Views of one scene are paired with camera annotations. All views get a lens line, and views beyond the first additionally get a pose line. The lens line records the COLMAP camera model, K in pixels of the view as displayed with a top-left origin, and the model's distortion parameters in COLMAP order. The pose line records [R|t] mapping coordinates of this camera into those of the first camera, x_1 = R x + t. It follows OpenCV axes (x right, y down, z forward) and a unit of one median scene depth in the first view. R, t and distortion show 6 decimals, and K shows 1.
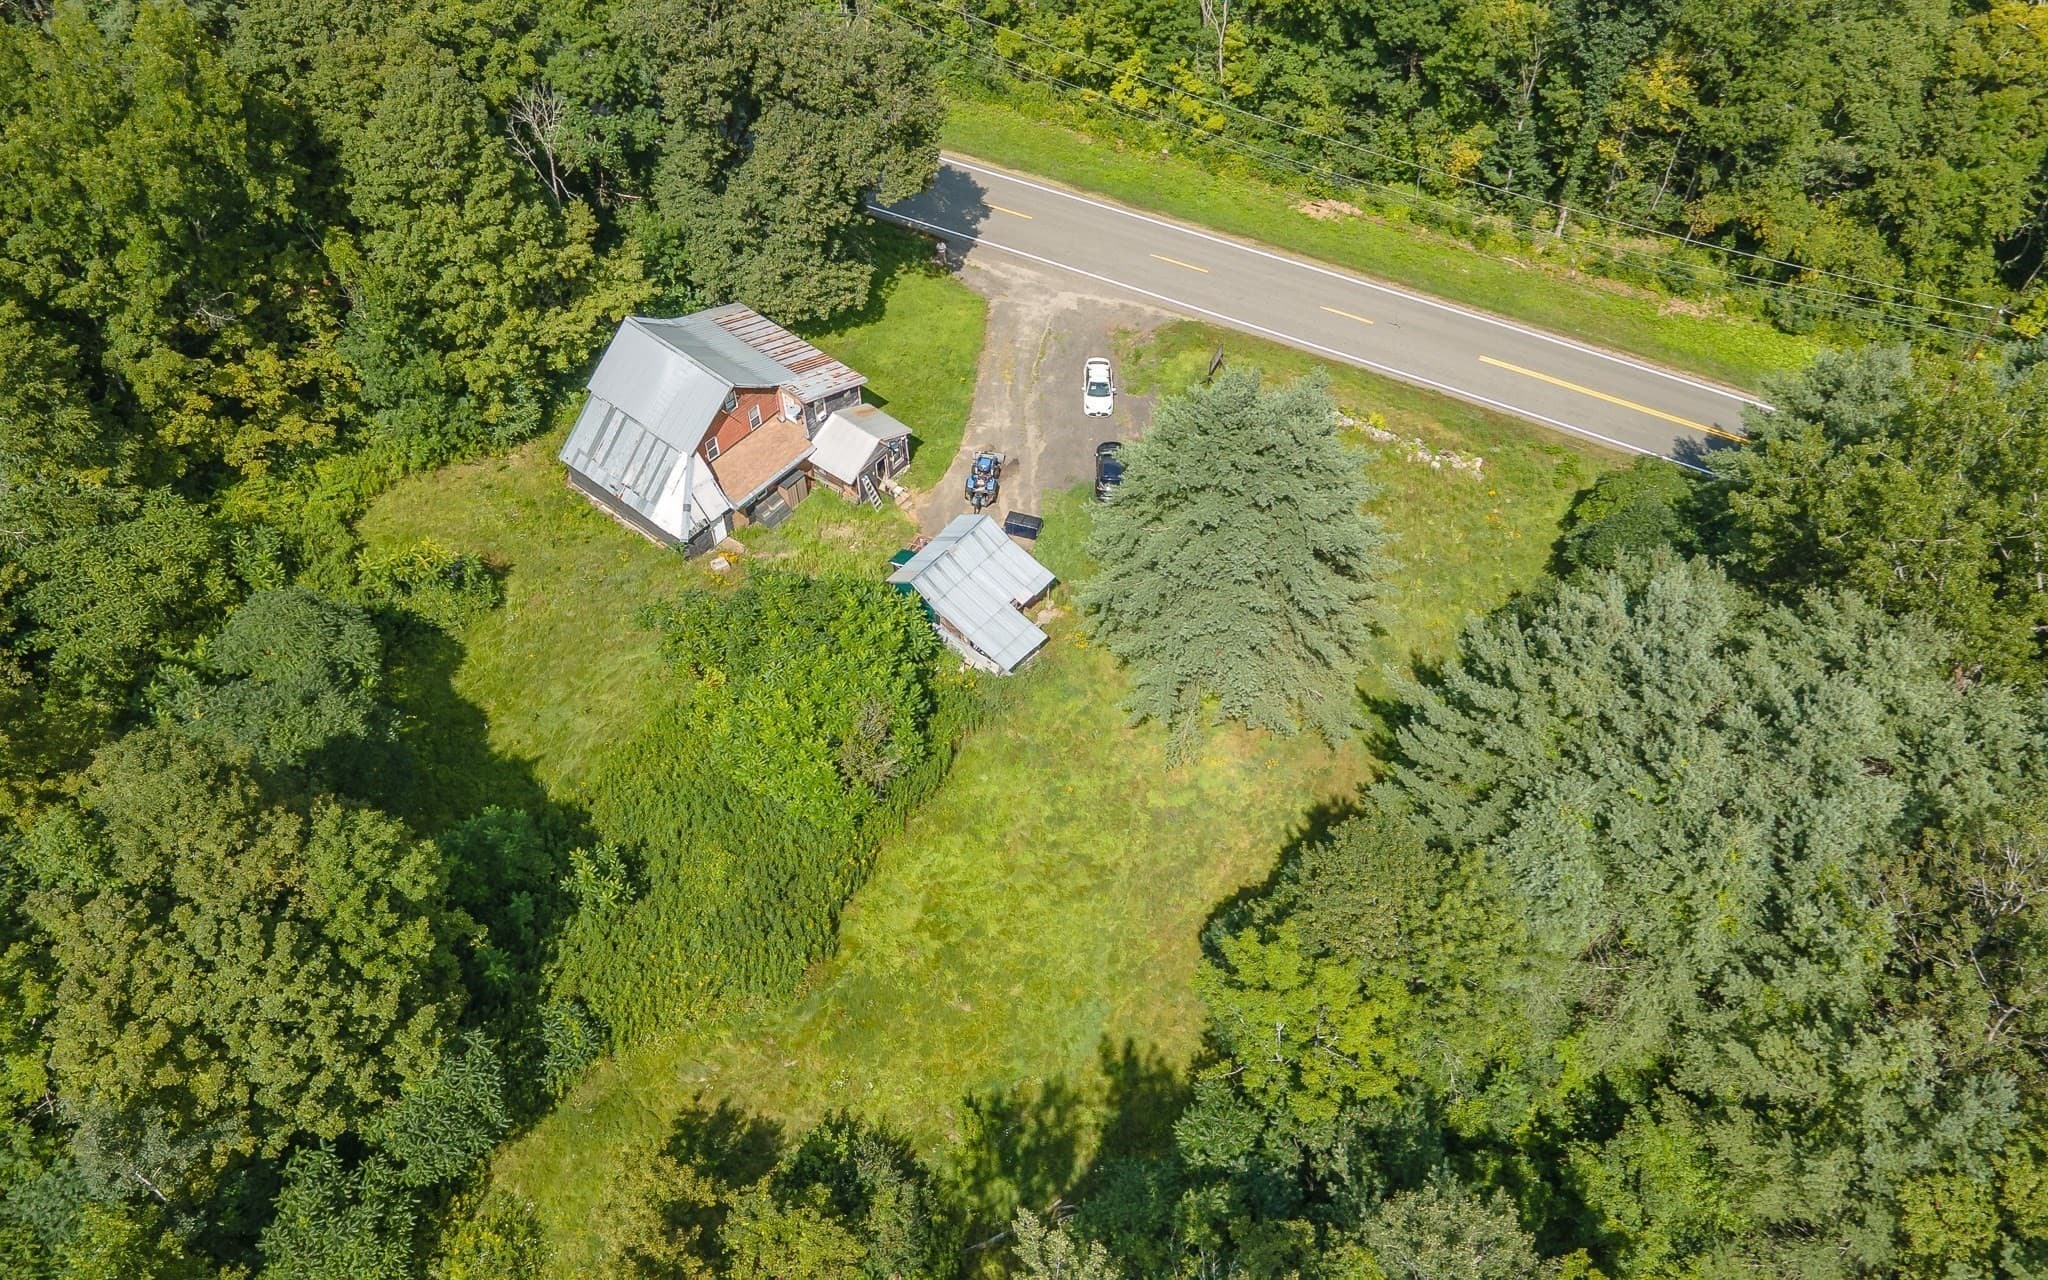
lens RADIAL K [[1673.9, 0, 1051.1], [0, 1673.9, 649.4], [0, 0, 1]] dist [0.046399, 0.011730]
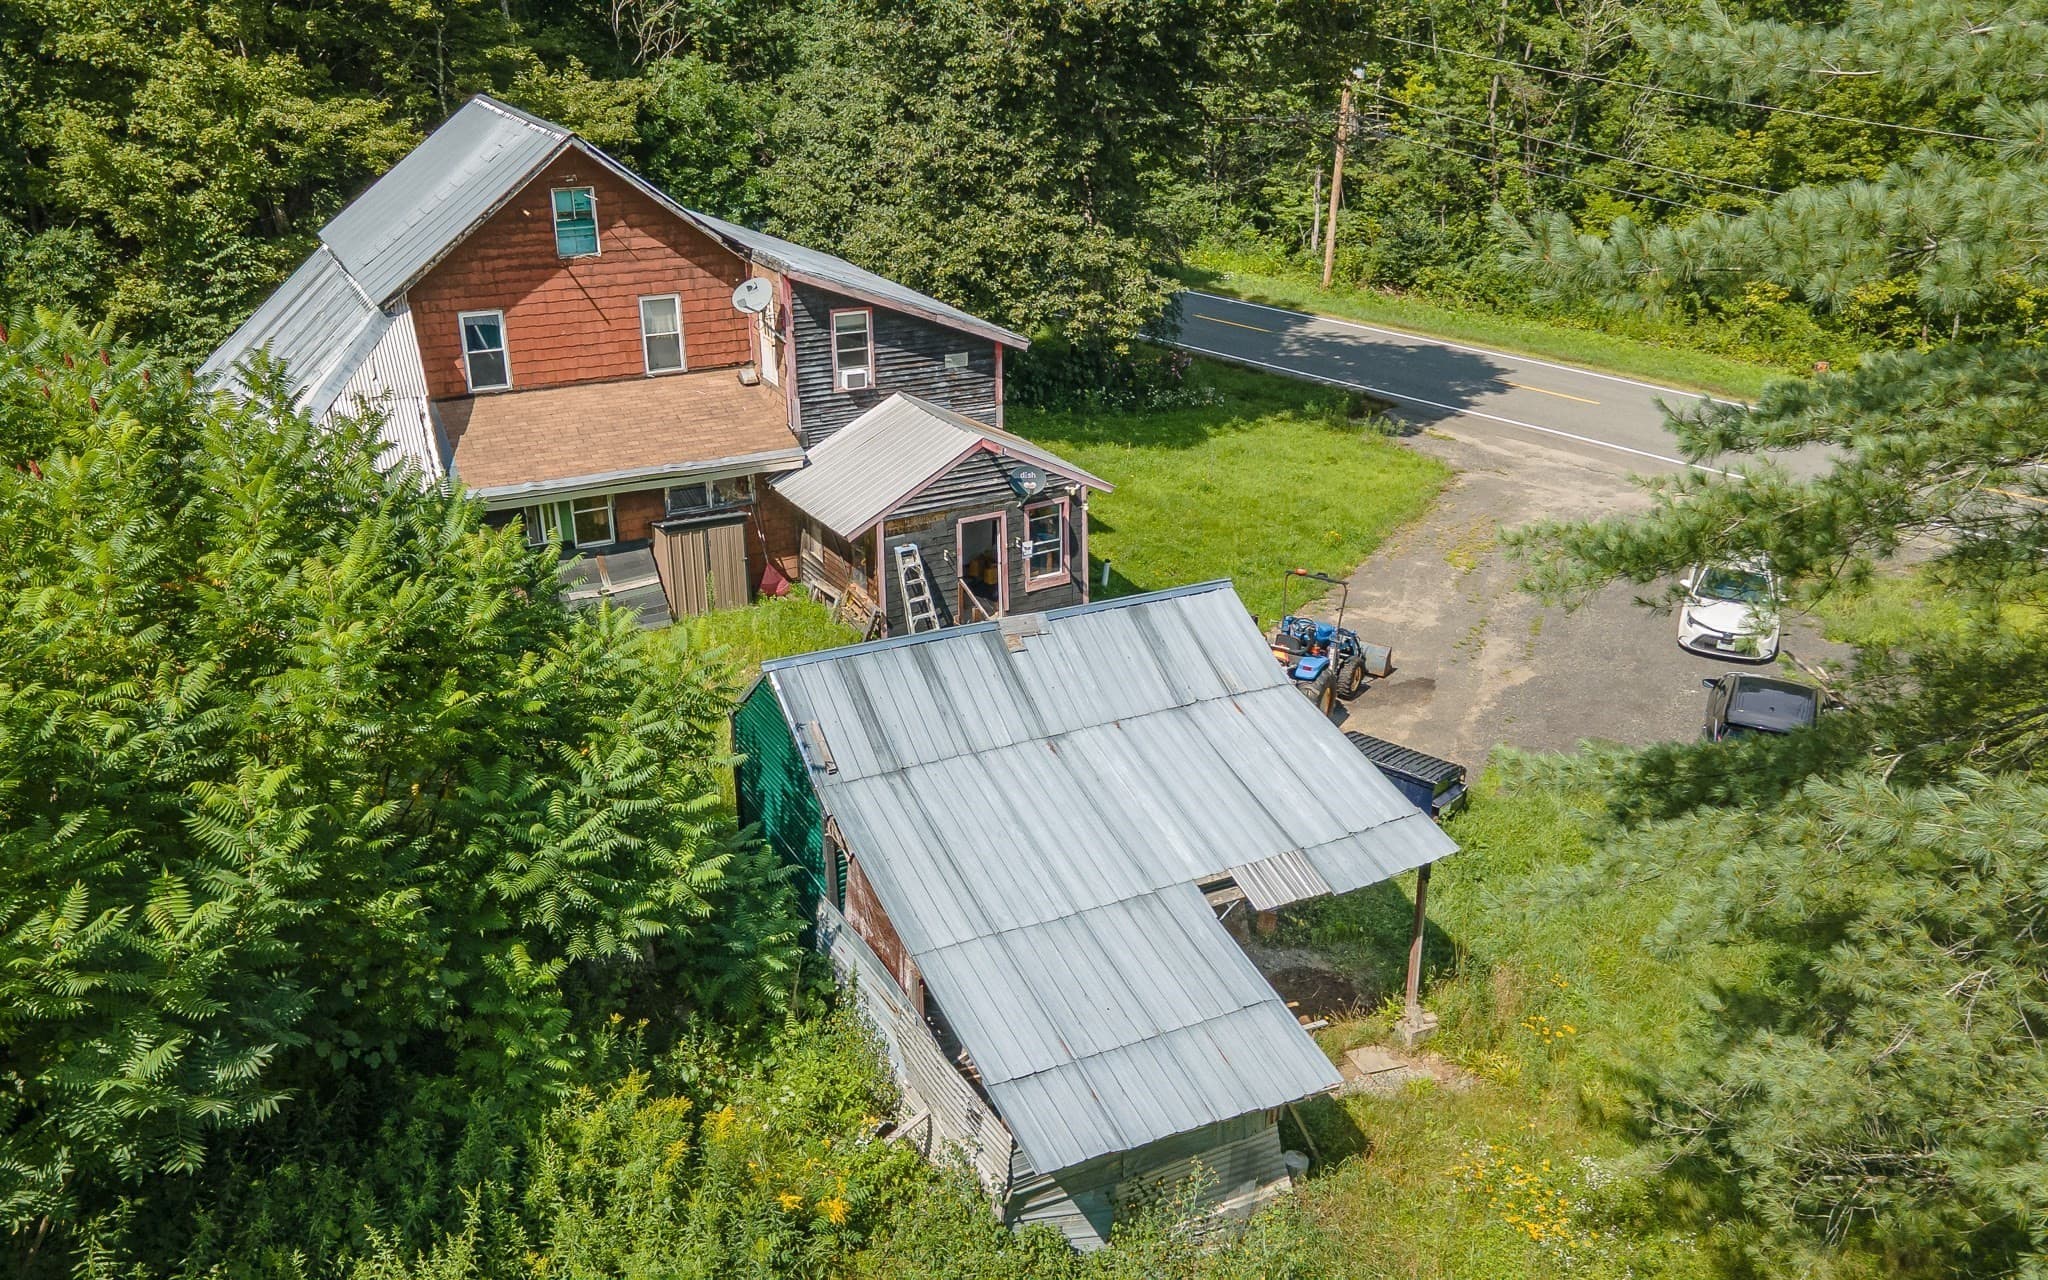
lens RADIAL K [[1673.9, 0, 1035.6], [0, 1673.9, 635.7], [0, 0, 1]] dist [0.046399, 0.011730]
pose [[0.920931, 0.153249, -0.358330, 0.020723], [-0.309597, 0.846144, -0.433809, 0.033865], [0.236717, 0.510446, 0.826686, 0.715785]]
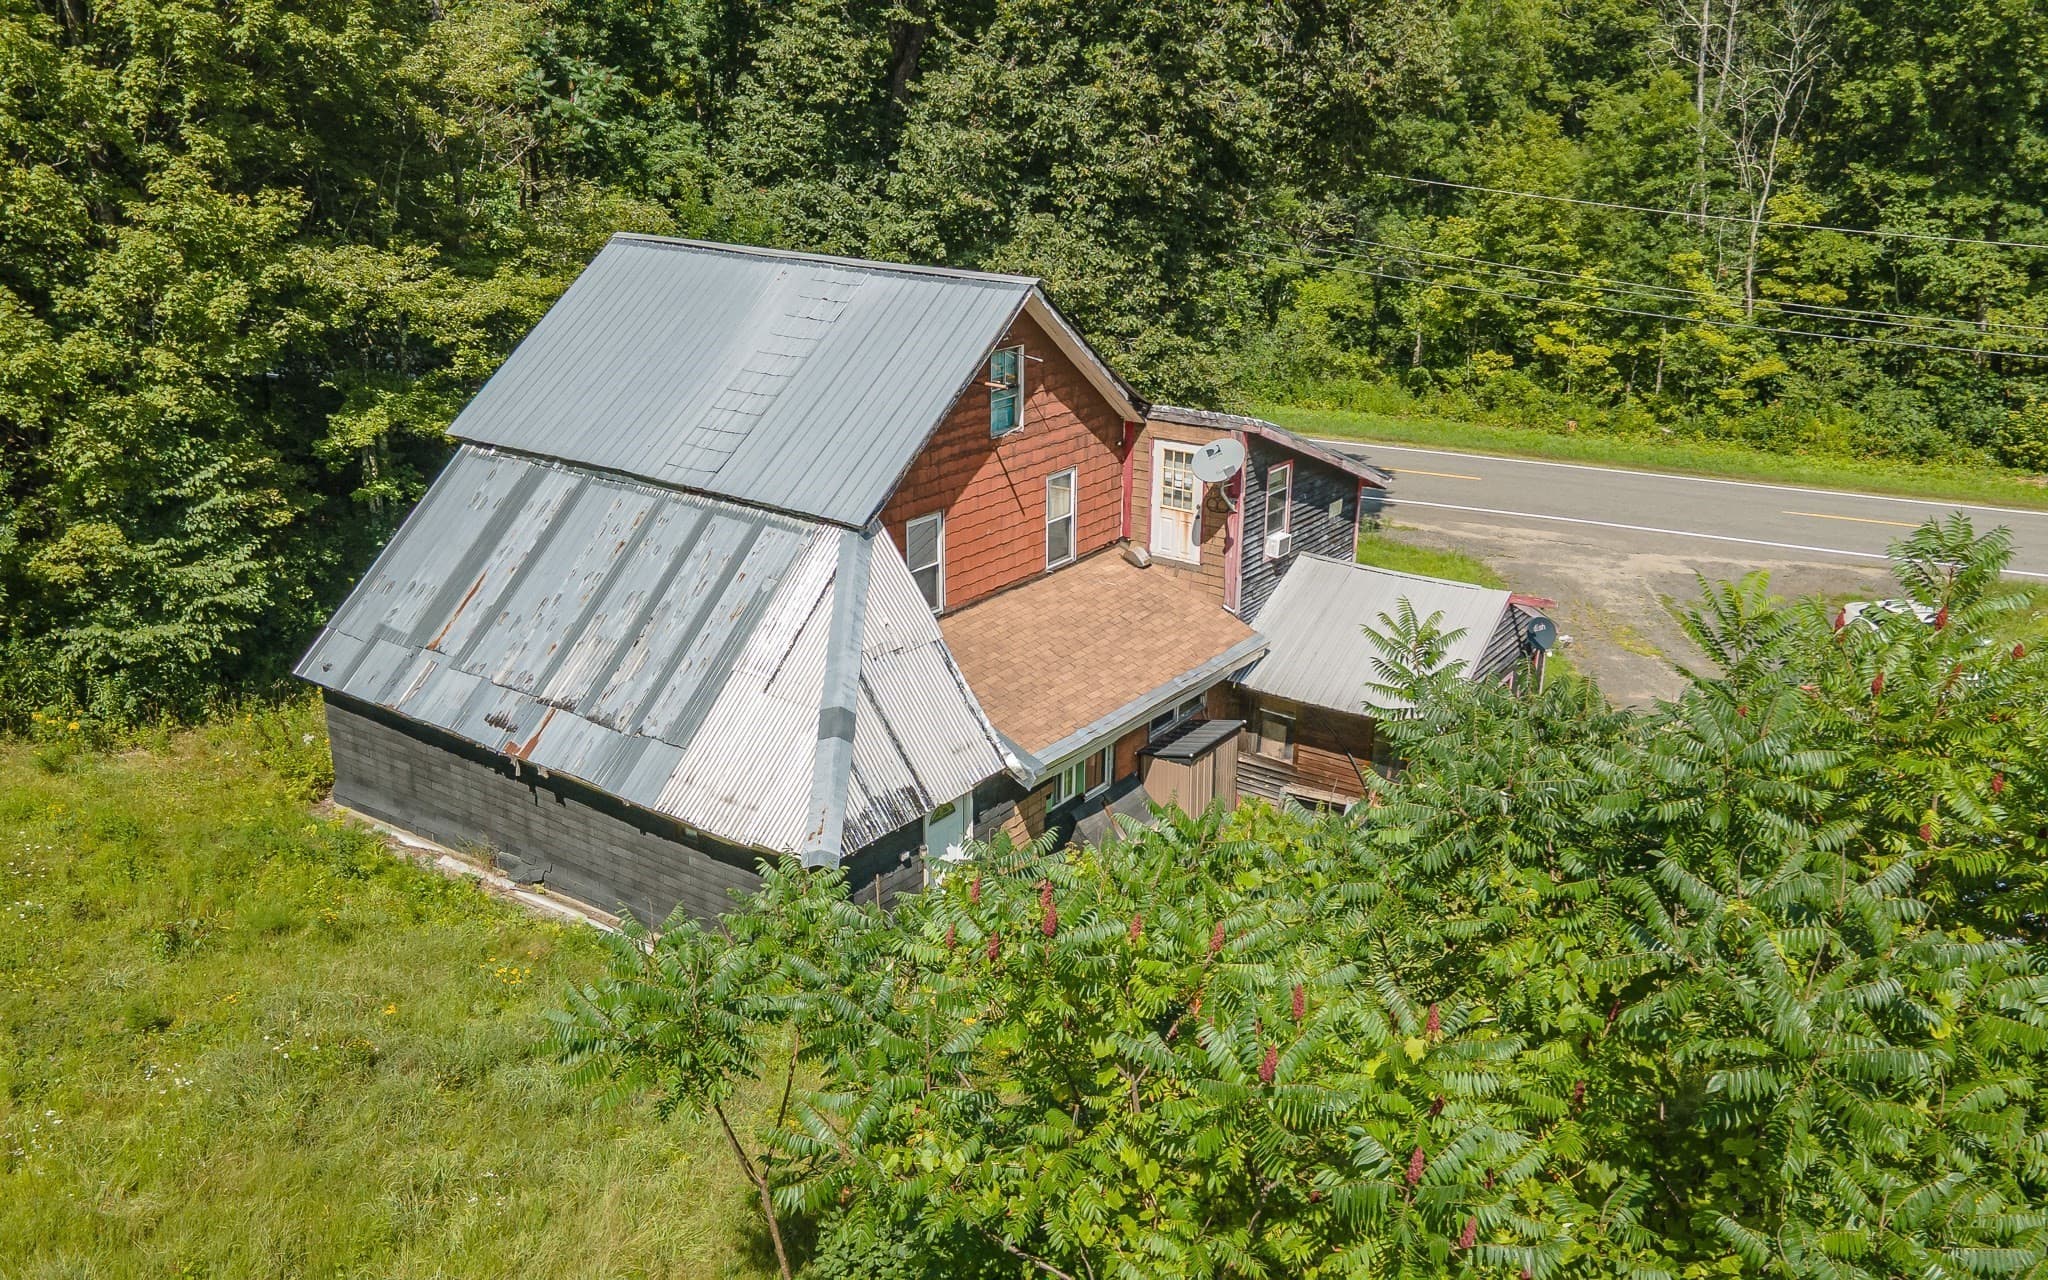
lens RADIAL K [[1673.9, 0, 1044.0], [0, 1673.9, 655.1], [0, 0, 1]] dist [0.046399, 0.011730]
pose [[0.997718, -0.007638, 0.067082, -0.183893], [0.041815, 0.849987, -0.525141, 0.021745], [-0.053008, 0.526748, 0.848367, 0.726765]]
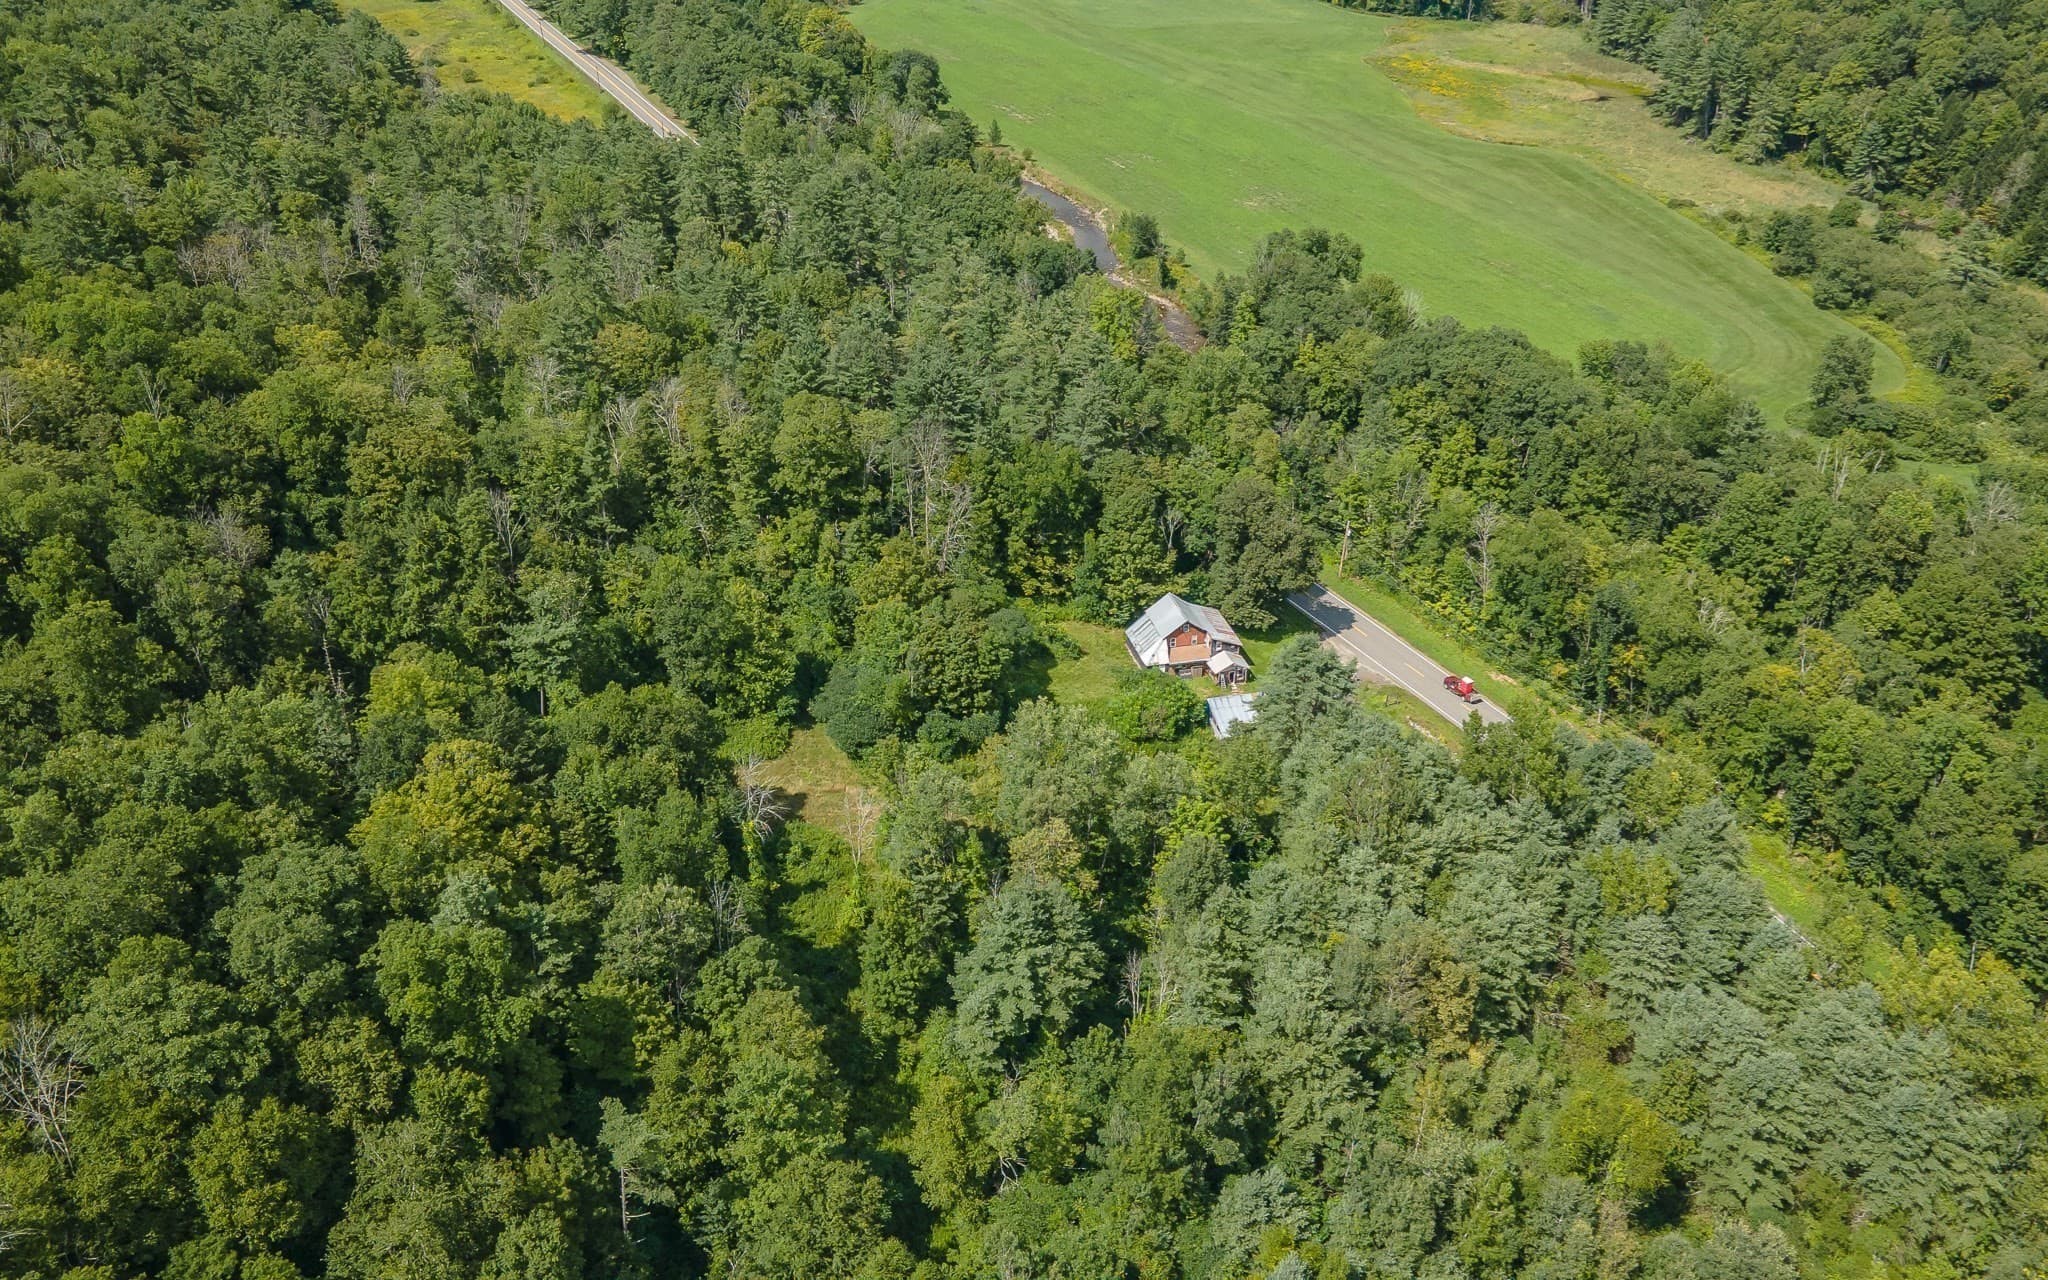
lens RADIAL K [[1673.9, 0, 1025.6], [0, 1673.9, 642.5], [0, 0, 1]] dist [0.046399, 0.011730]
pose [[0.803890, 0.304925, -0.510668, 0.862349], [-0.469613, 0.852293, -0.230348, 0.537553], [0.365000, 0.424991, 0.828346, -1.131941]]
